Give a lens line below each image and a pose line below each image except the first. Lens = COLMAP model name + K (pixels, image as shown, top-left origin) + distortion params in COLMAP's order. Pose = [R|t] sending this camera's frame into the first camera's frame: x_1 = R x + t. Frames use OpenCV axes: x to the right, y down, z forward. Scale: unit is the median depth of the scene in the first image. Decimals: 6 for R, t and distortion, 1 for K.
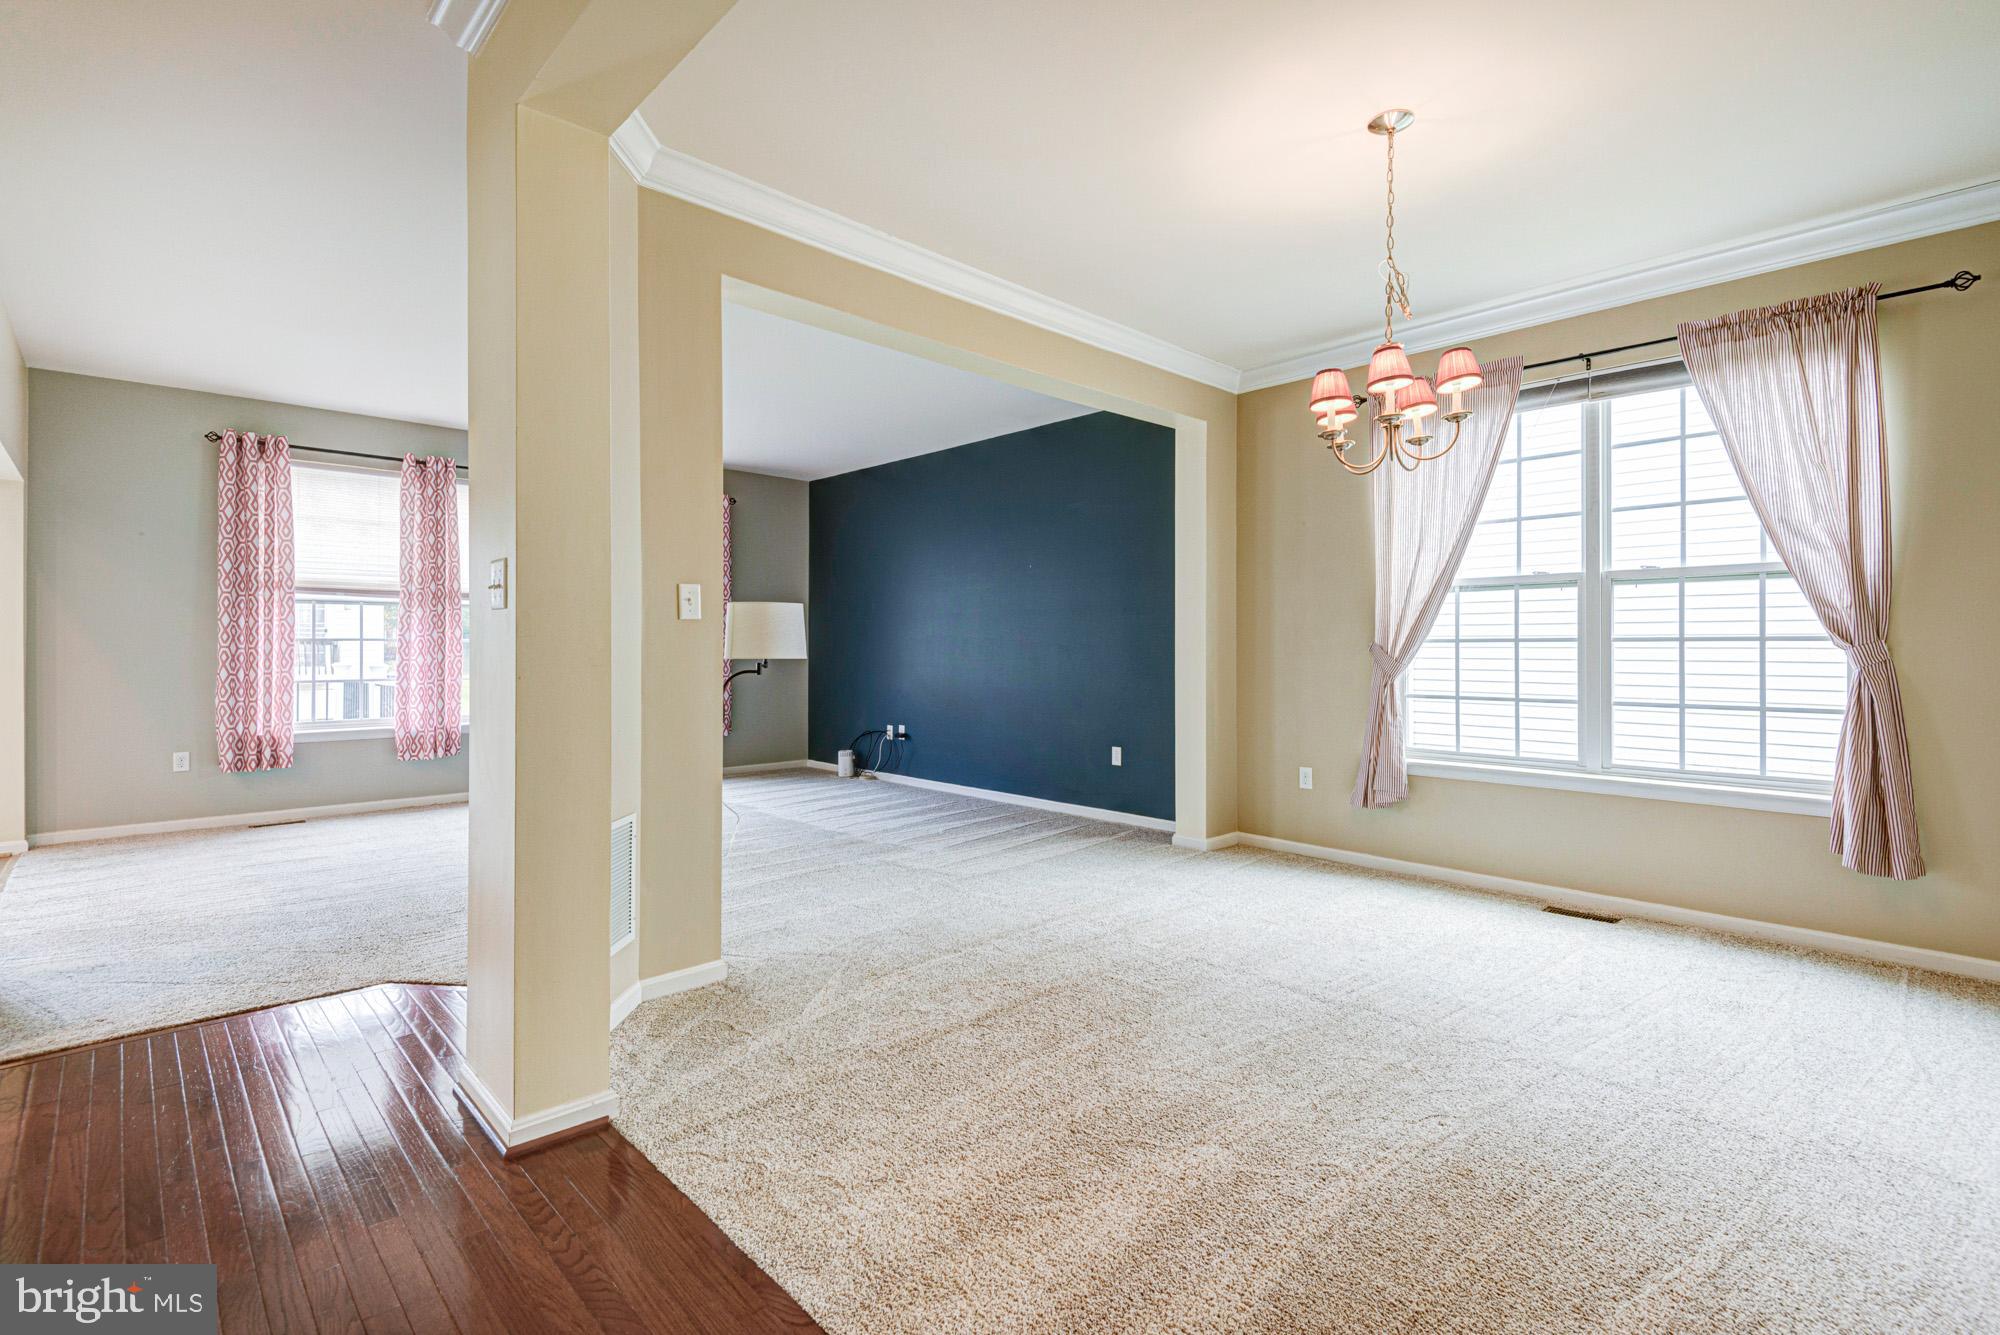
lens RADIAL K [[891.6, 0, 999.3], [0, 891.6, 676.7], [0, 0, 1]] dist [-0.012518, -0.000490]
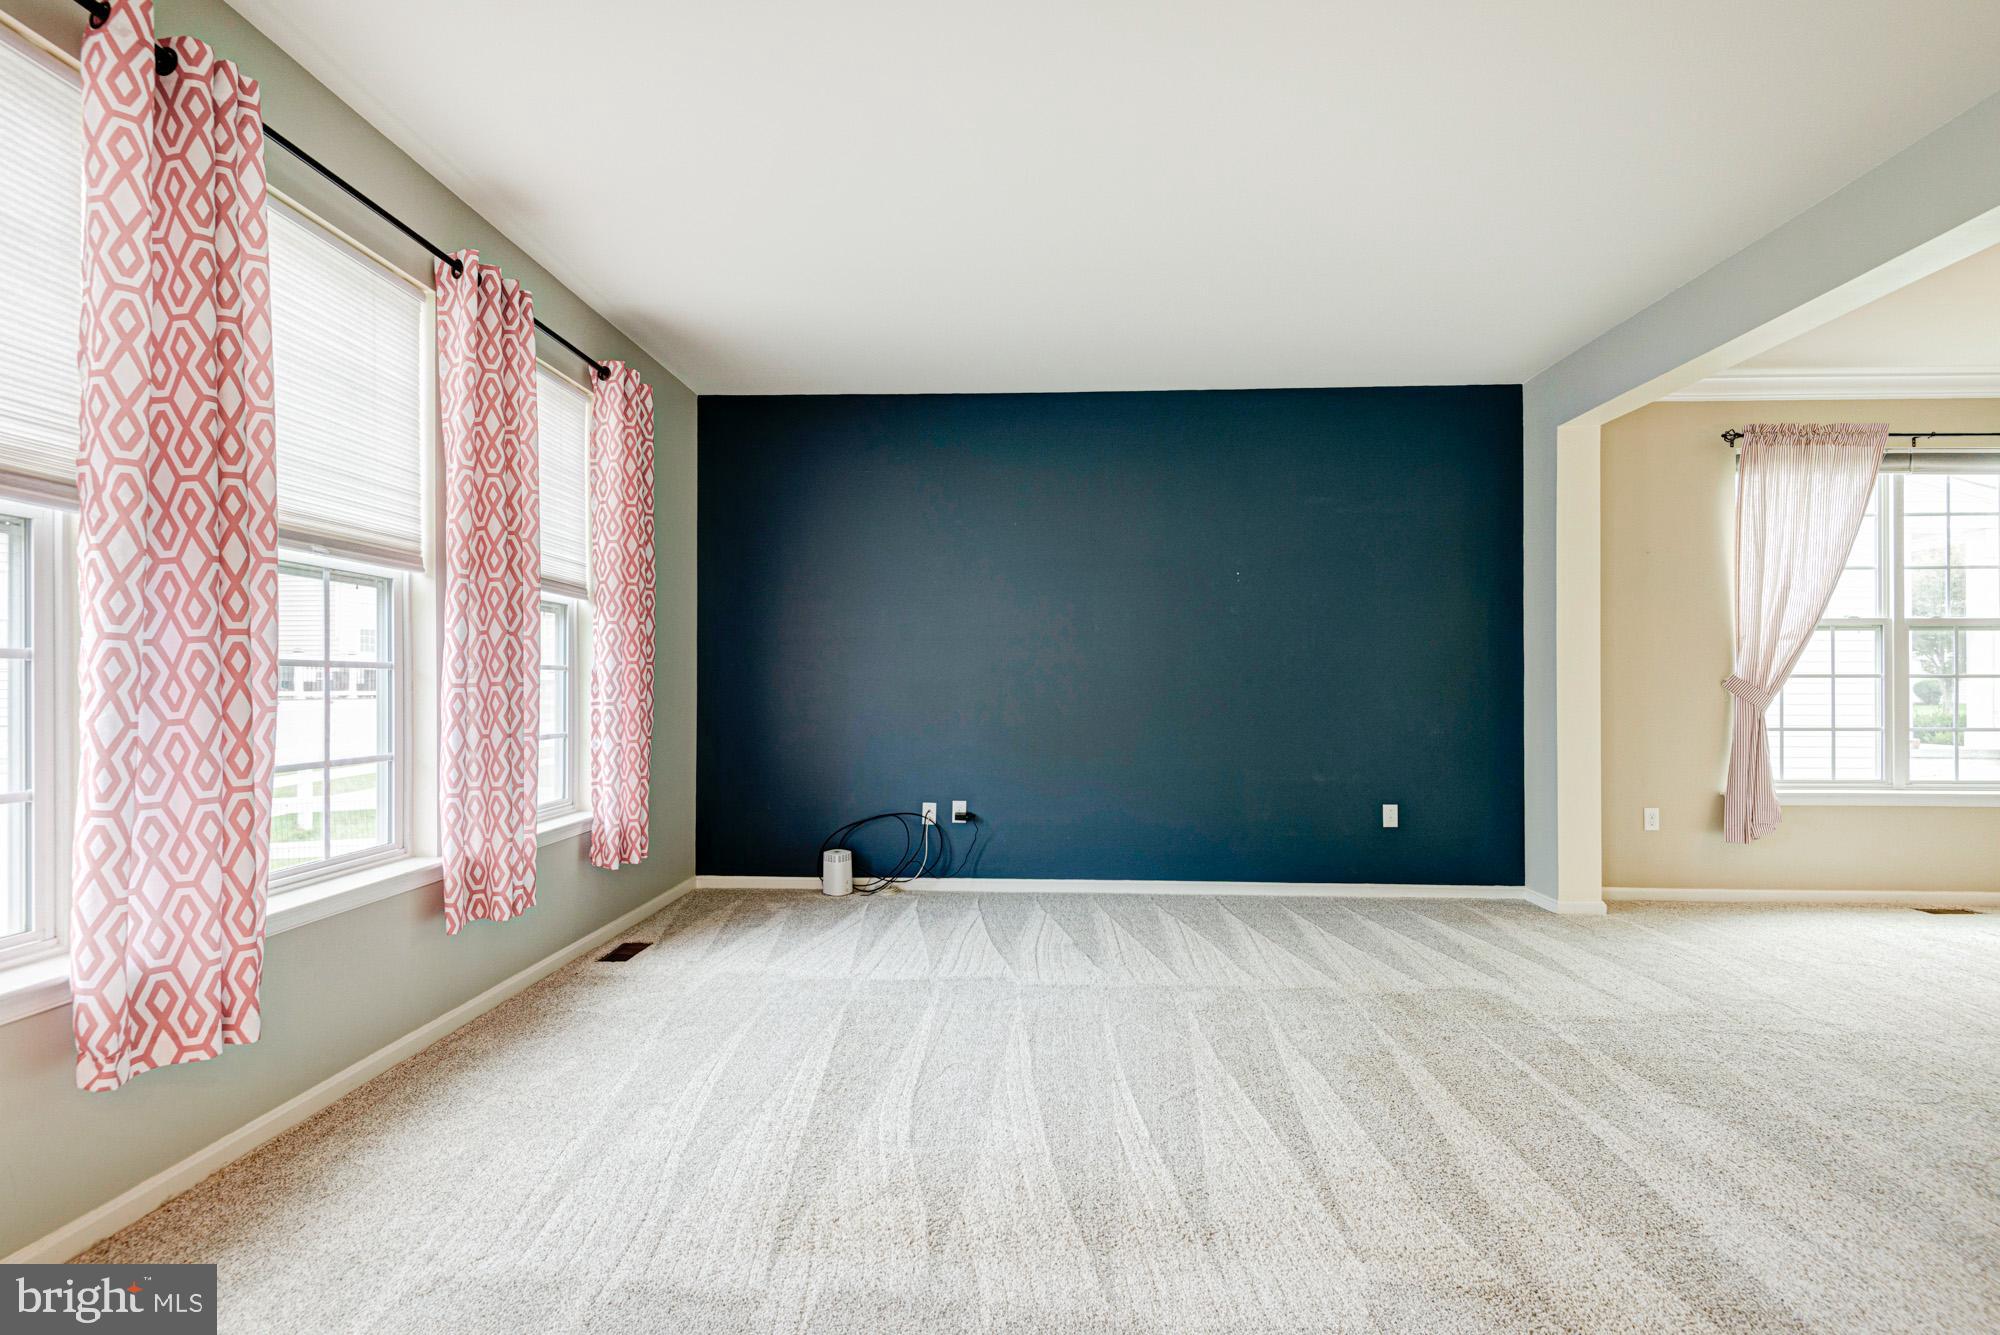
lens RADIAL K [[891.6, 0, 999.3], [0, 891.6, 676.7], [0, 0, 1]] dist [-0.012518, -0.000490]
pose [[0.737574, 0.000935, 0.675265, -0.810041], [0.020951, 0.999486, -0.024268, -0.030029], [-0.674941, 0.032047, 0.737176, 0.768711]]
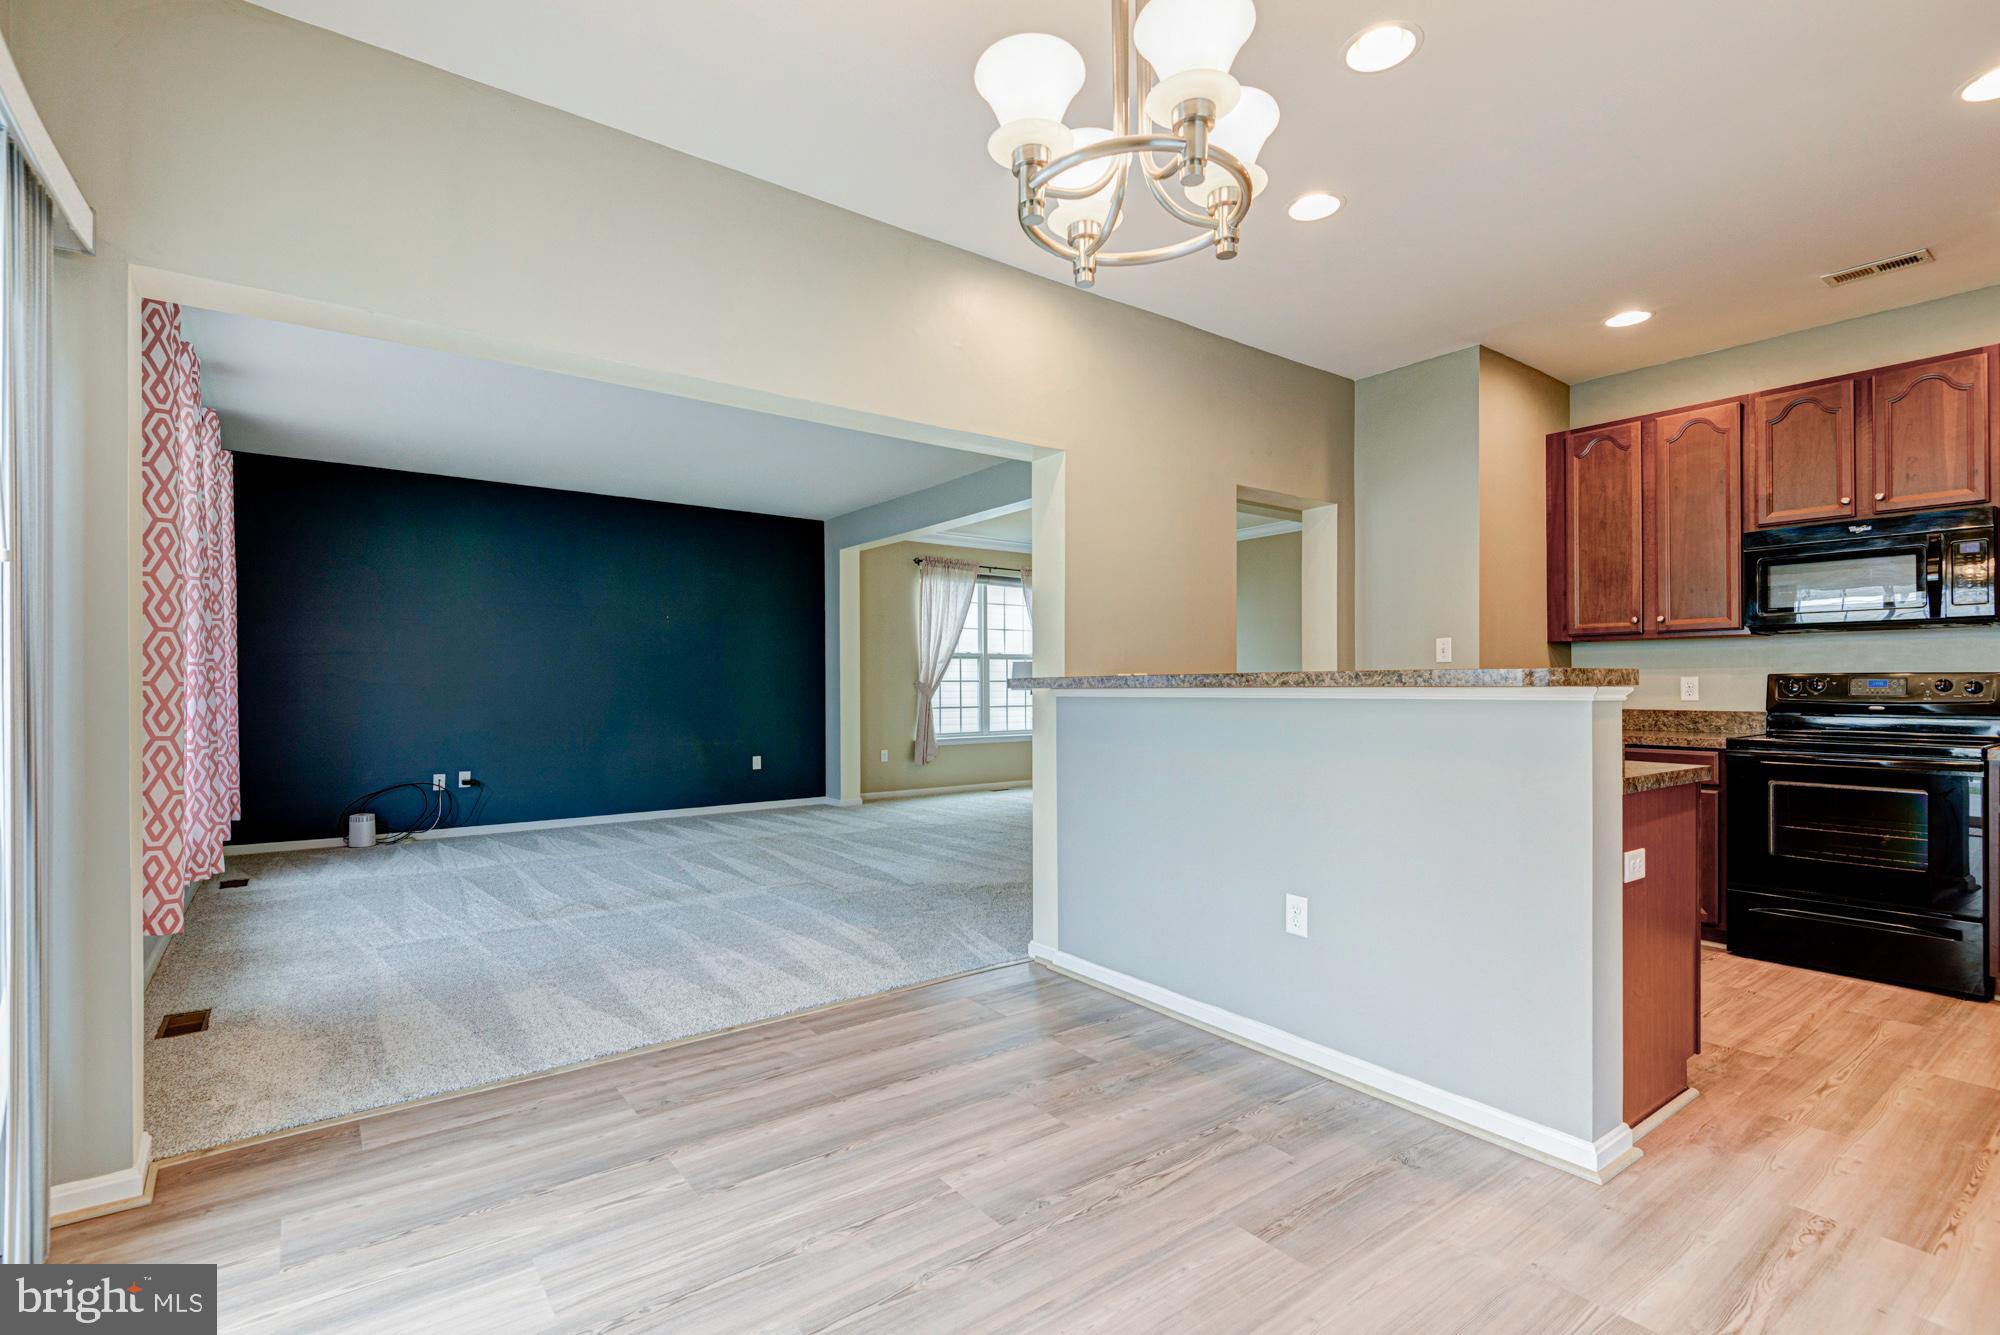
lens RADIAL K [[891.6, 0, 999.3], [0, 891.6, 676.7], [0, 0, 1]] dist [-0.012518, -0.000490]
pose [[0.116821, 0.008337, 0.993118, -1.443893], [0.034755, 0.999318, -0.012477, -0.017313], [-0.992545, 0.035974, 0.116452, 0.548037]]
